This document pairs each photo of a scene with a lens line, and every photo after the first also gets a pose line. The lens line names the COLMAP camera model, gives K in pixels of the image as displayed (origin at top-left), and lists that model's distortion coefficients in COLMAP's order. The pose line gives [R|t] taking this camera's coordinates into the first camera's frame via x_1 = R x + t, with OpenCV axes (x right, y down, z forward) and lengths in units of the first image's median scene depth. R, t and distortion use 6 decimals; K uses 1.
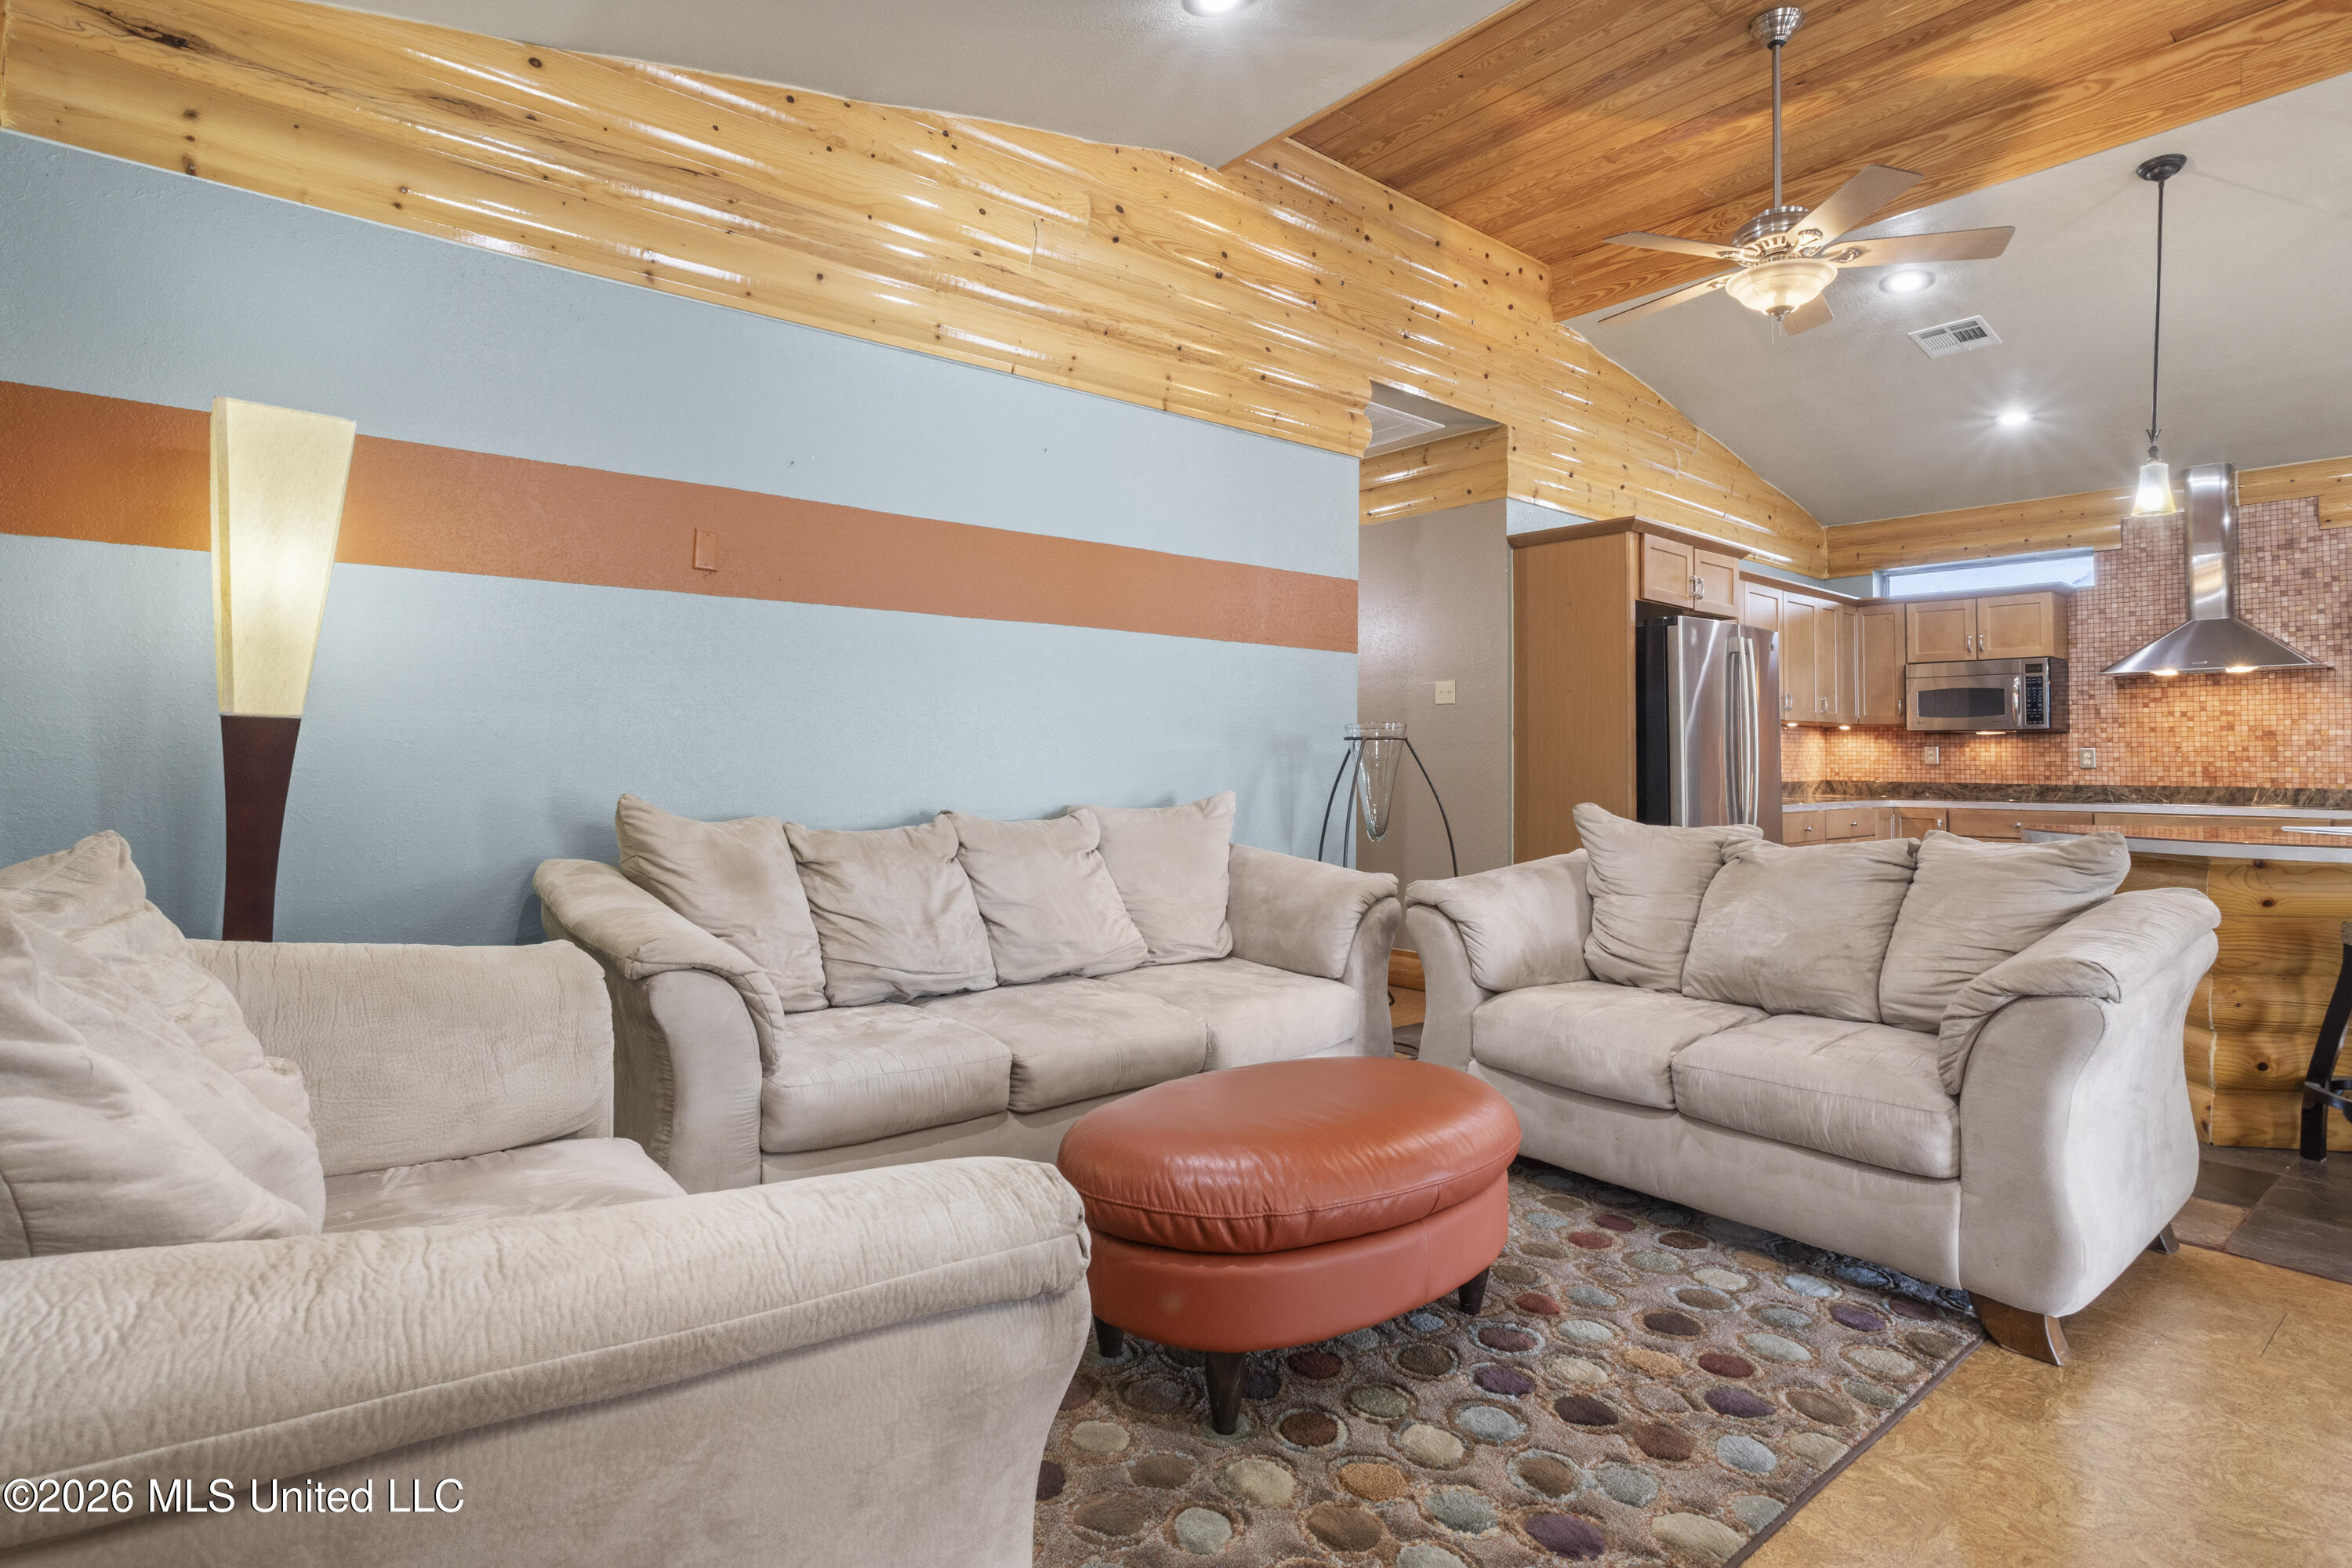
lens RADIAL K [[1178.3, 0, 1155.1], [0, 1178.3, 715.8], [0, 0, 1]] dist [-0.050772, 0.024150]
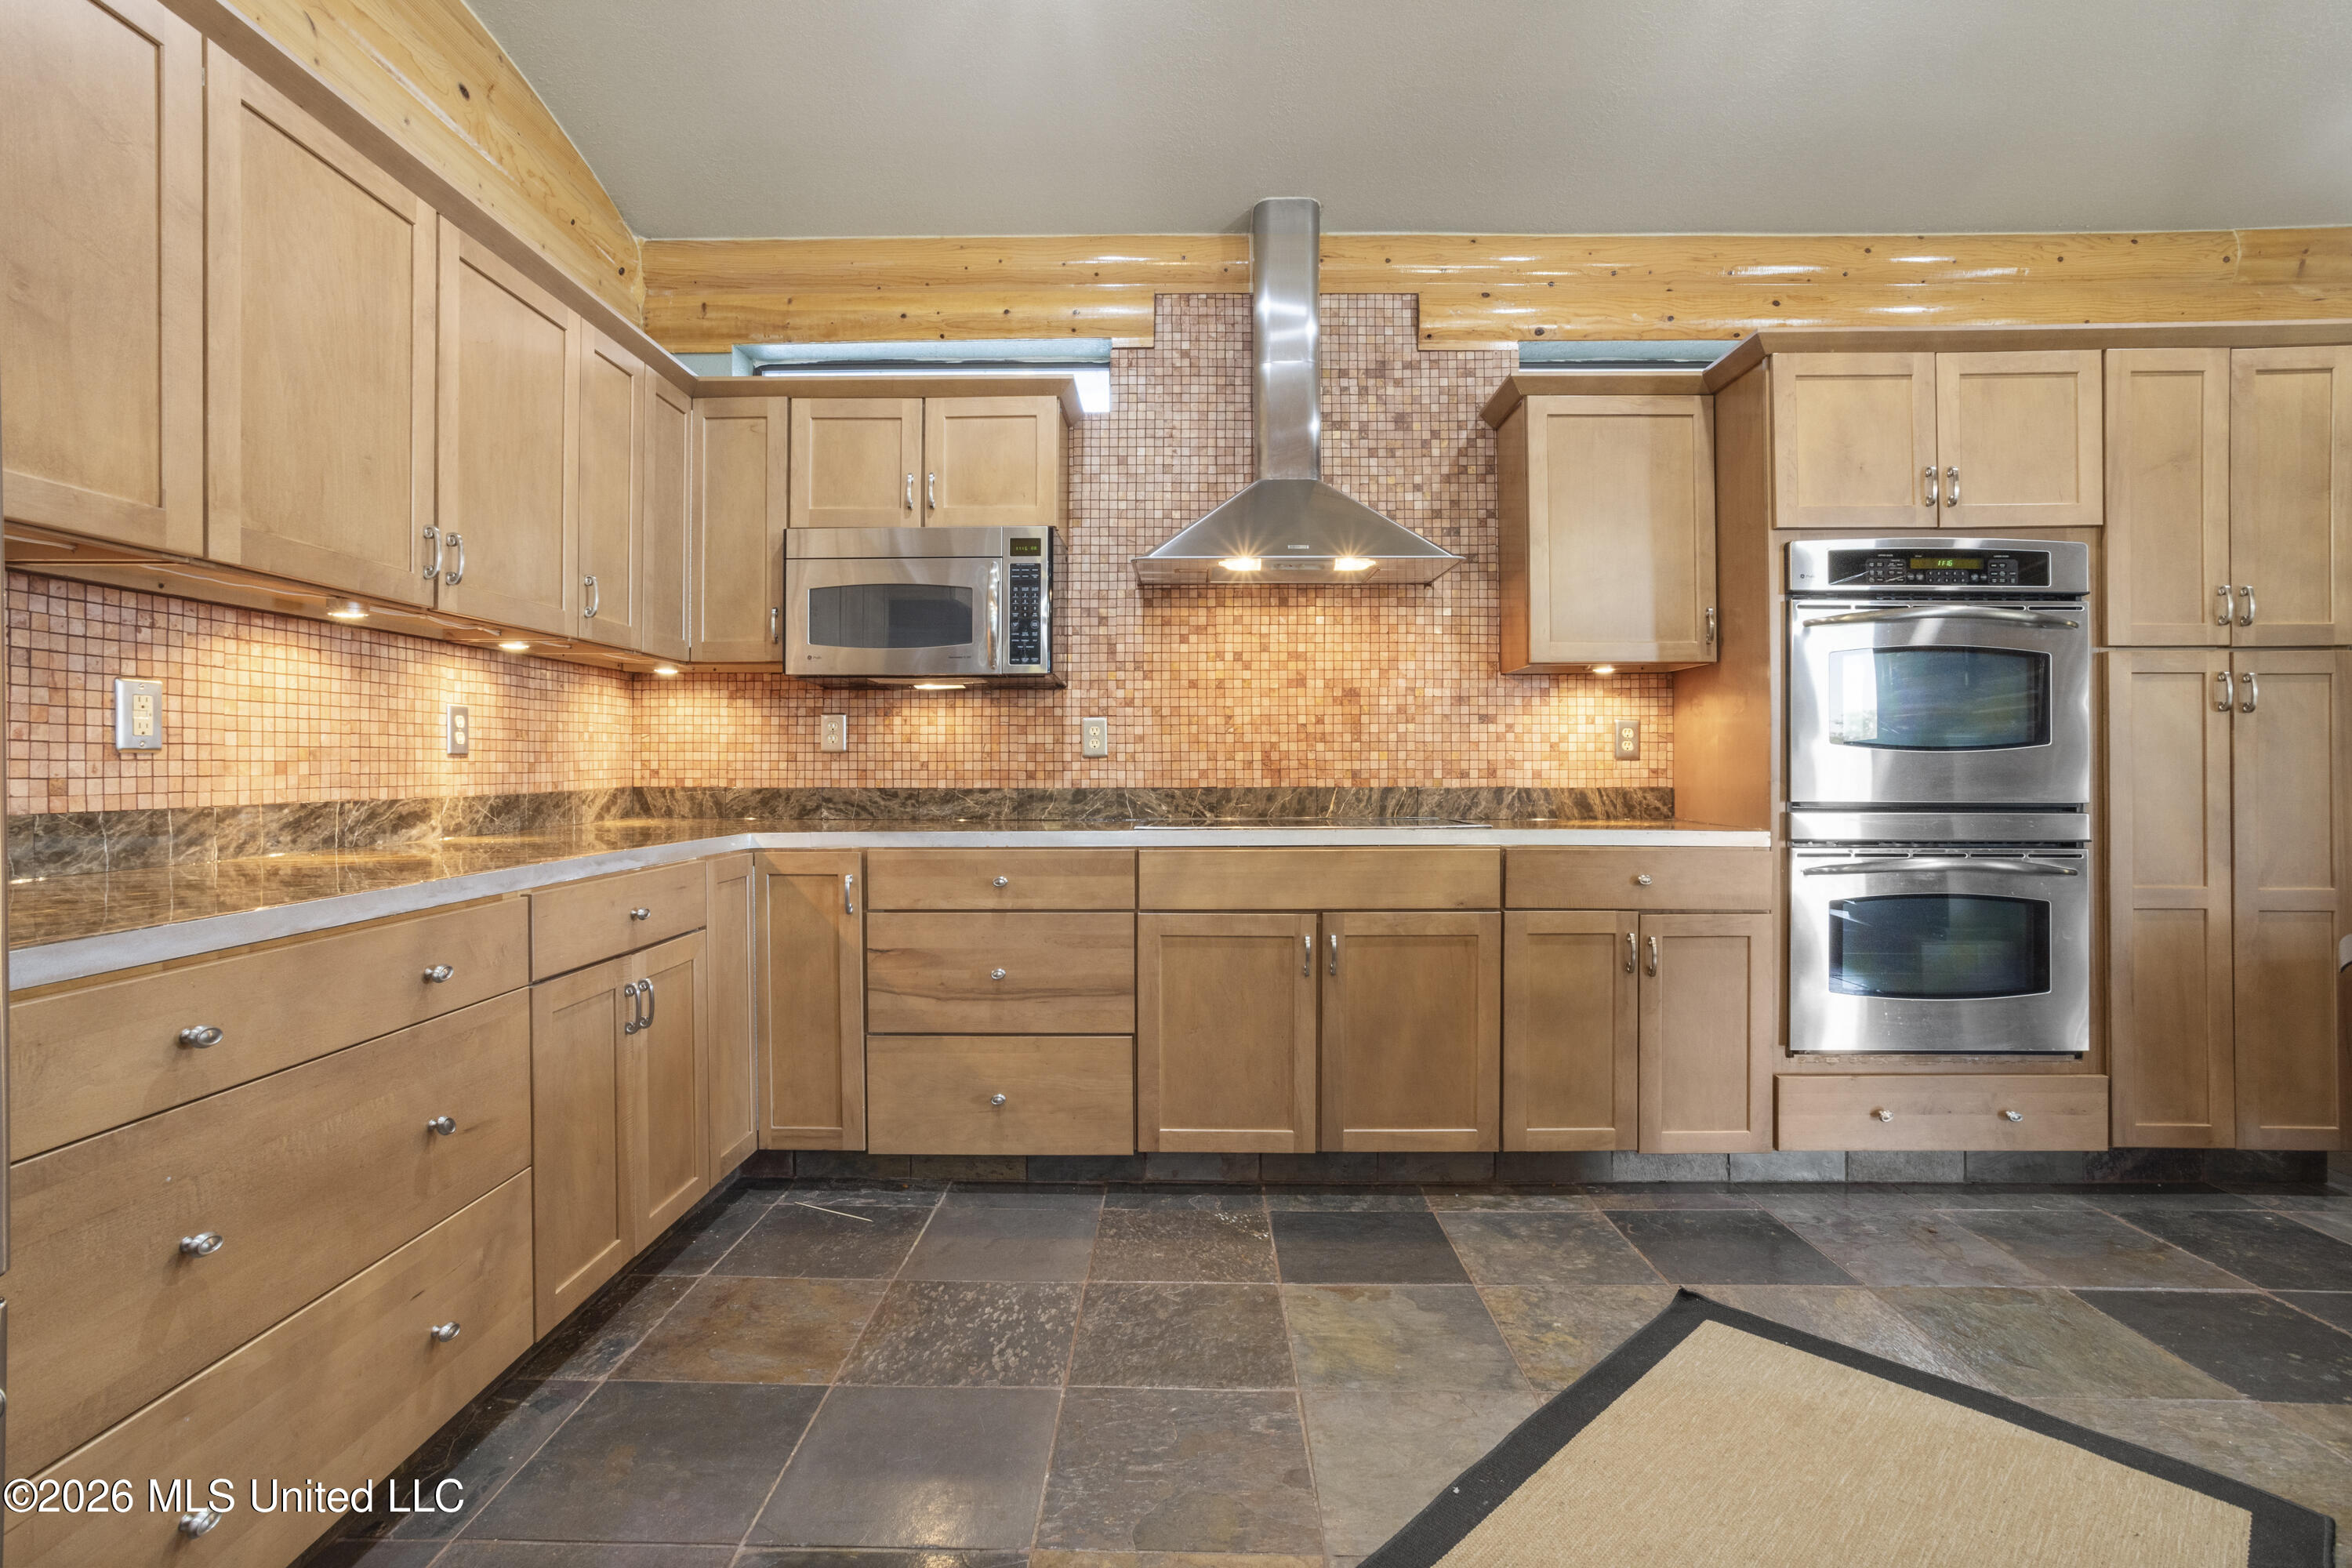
lens RADIAL K [[1131.0, 0, 1167.1], [0, 1131.0, 761.0], [0, 0, 1]] dist [-0.054498, 0.037015]
pose [[0.639379, -0.006874, 0.768861, 0.439807], [-0.022773, 0.999352, 0.027873, 0.033080], [-0.768555, -0.035330, 0.638808, 0.653480]]
